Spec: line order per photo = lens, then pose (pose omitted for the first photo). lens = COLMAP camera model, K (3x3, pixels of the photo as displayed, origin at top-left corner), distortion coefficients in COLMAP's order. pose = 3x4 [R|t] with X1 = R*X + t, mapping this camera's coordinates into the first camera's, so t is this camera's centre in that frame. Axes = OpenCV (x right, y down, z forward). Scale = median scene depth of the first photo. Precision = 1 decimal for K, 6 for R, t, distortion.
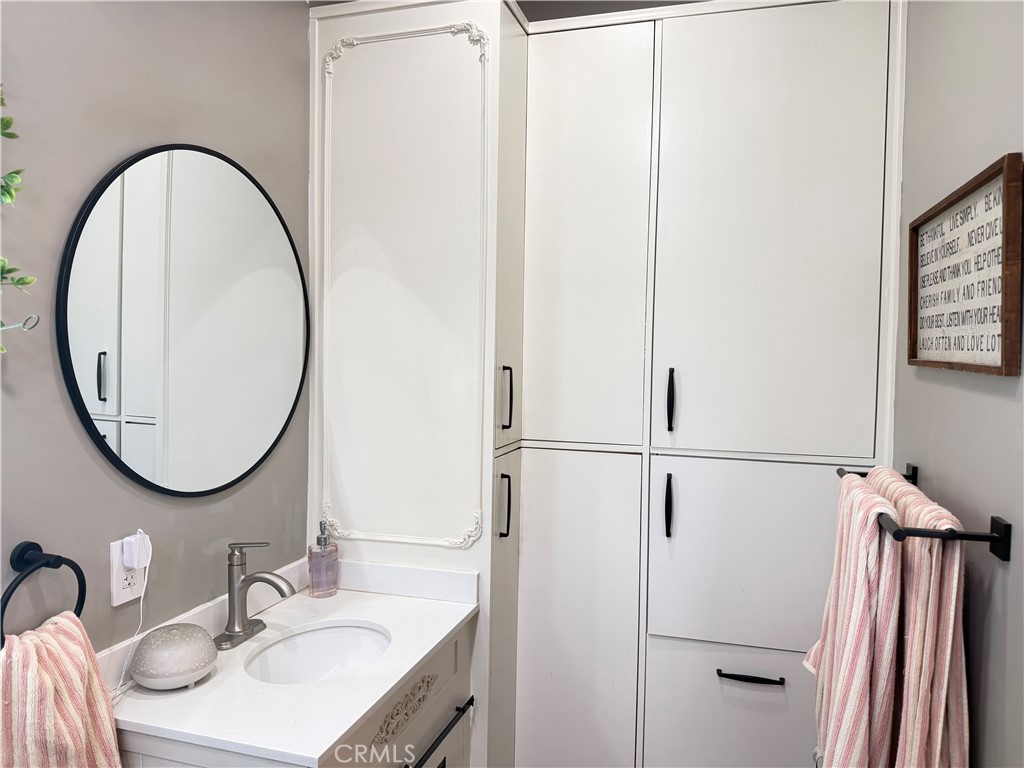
lens RADIAL K [[733.5, 0, 516.8], [0, 733.5, 379.7], [0, 0, 1]] dist [0.082337, -0.095195]
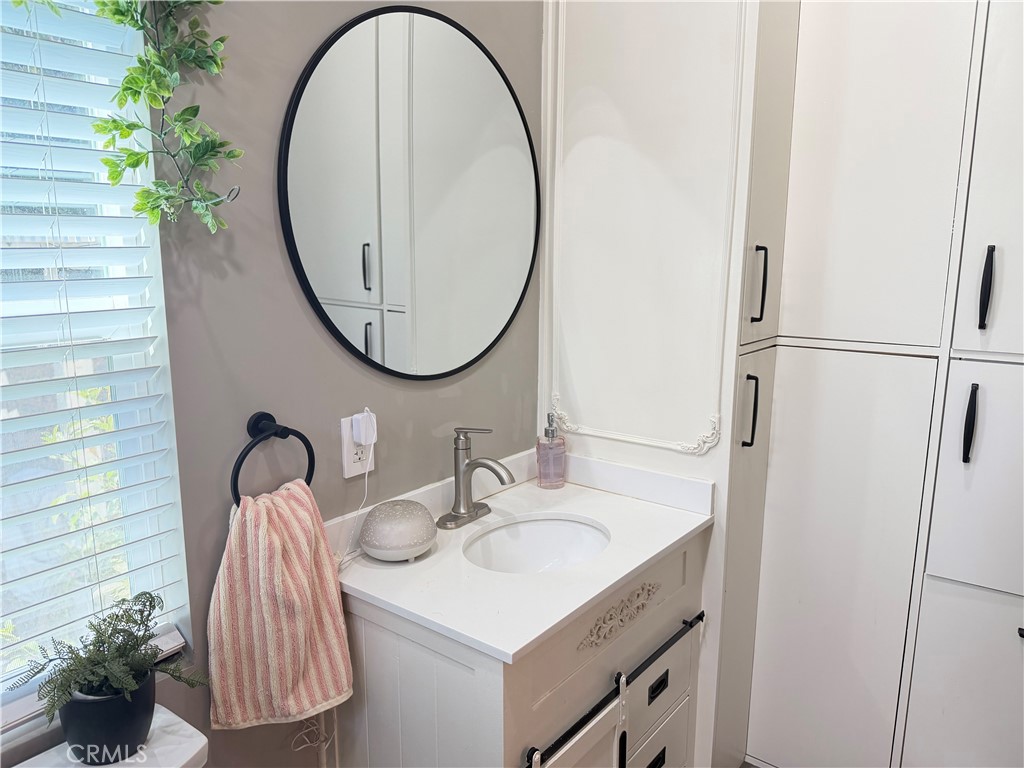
lens RADIAL K [[718.4, 0, 510.3], [0, 718.4, 388.1], [0, 0, 1]] dist [0.117873, -0.222090]
pose [[0.929621, 0.054399, -0.364481, 0.036922], [-0.000201, 0.989119, 0.147114, 0.022553], [0.368518, -0.136687, 0.919517, 0.134395]]
